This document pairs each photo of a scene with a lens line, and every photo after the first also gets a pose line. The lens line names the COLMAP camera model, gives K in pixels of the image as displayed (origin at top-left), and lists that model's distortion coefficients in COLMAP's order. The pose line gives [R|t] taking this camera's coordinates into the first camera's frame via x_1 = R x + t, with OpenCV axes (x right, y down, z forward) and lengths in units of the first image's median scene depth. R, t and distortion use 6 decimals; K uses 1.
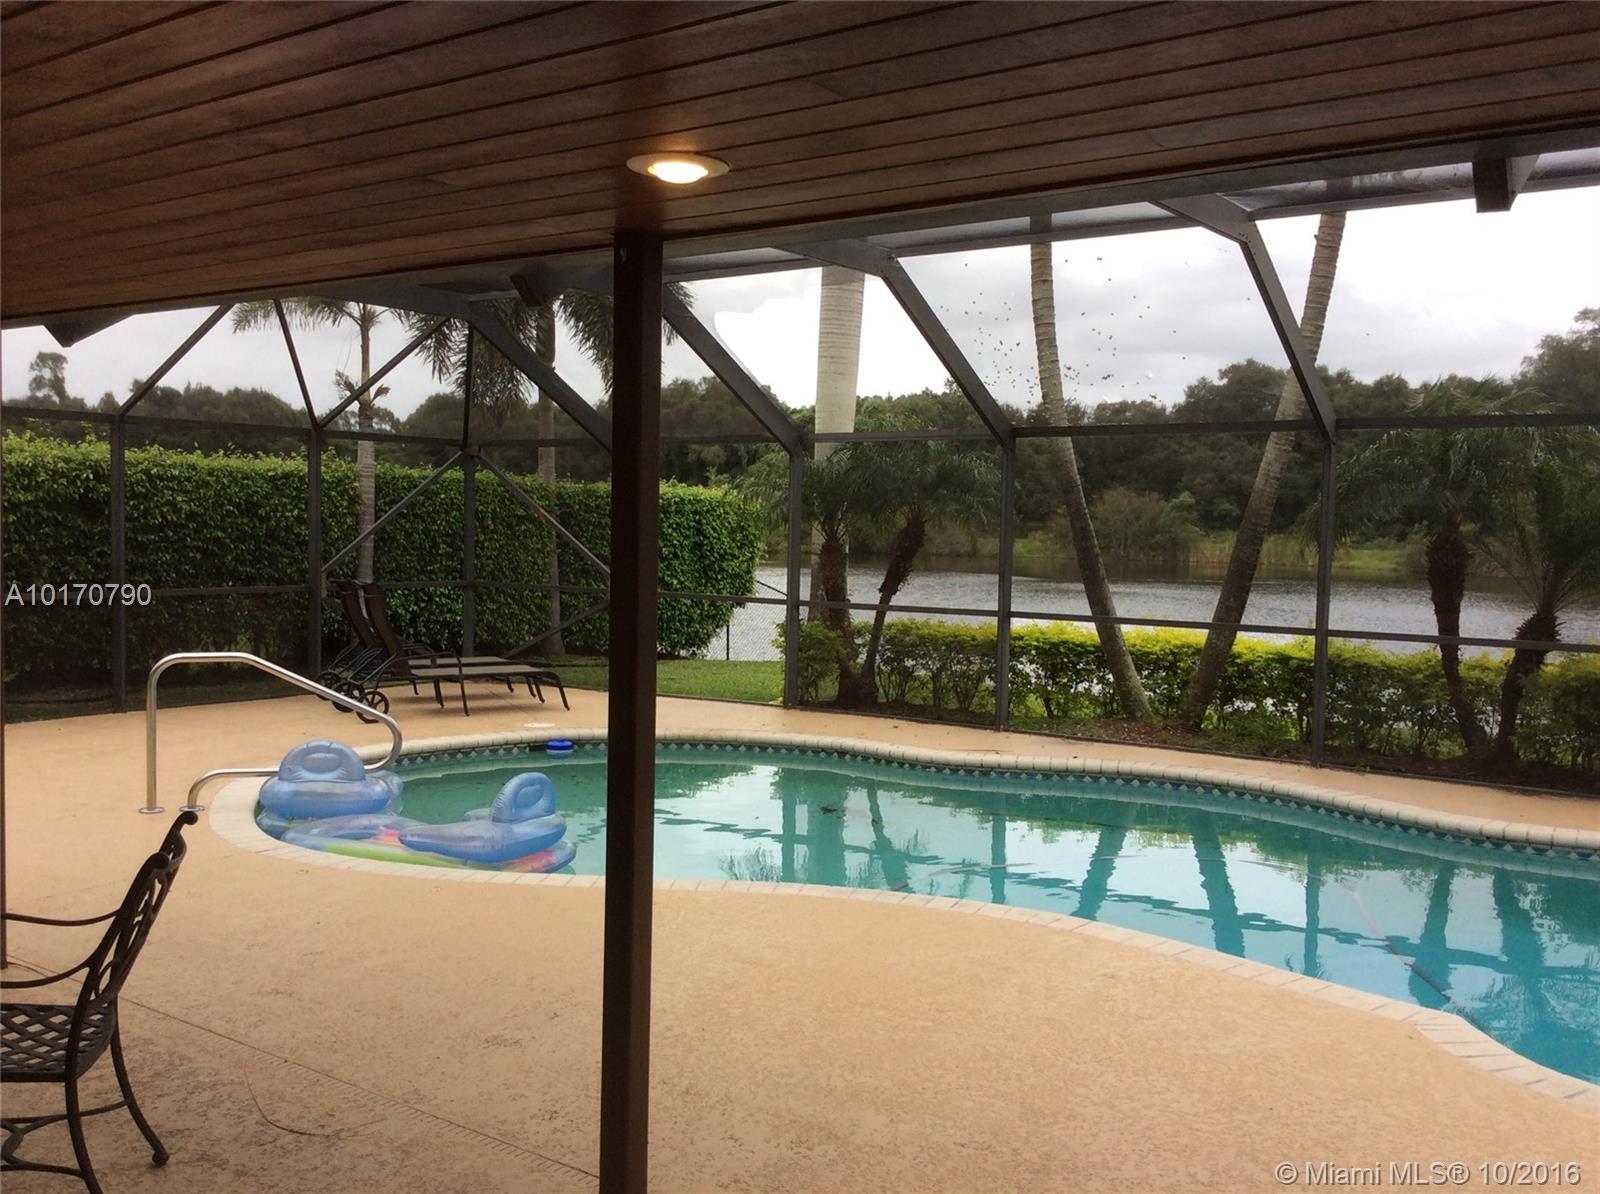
lens RADIAL K [[1453.5, 0, 799.8], [0, 1453.5, 609.3], [0, 0, 1]] dist [0.027592, 0.000000]
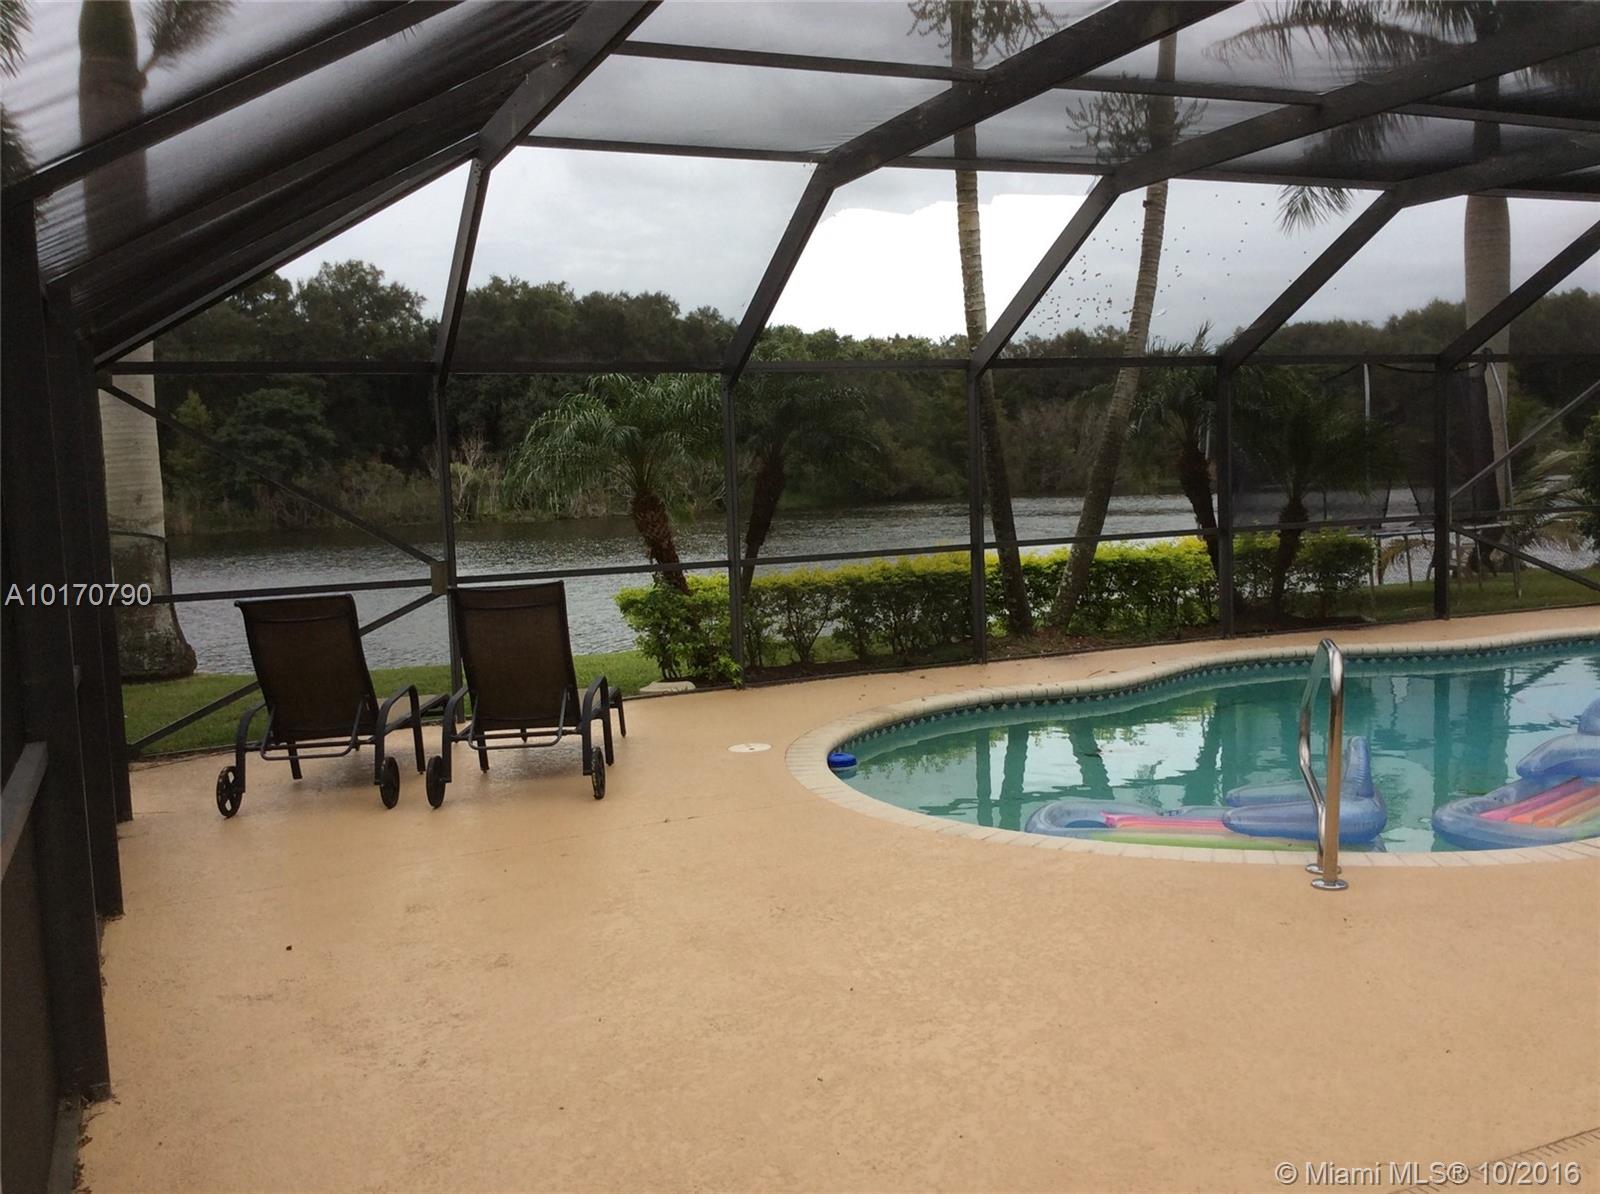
lens RADIAL K [[1453.5, 0, 803.8], [0, 1453.5, 596.4], [0, 0, 1]] dist [0.027592, 0.000000]
pose [[0.504490, -0.113927, 0.855869, -0.949639], [0.096939, 0.992463, 0.074969, -0.059365], [-0.857959, 0.045146, 0.511731, 0.724480]]
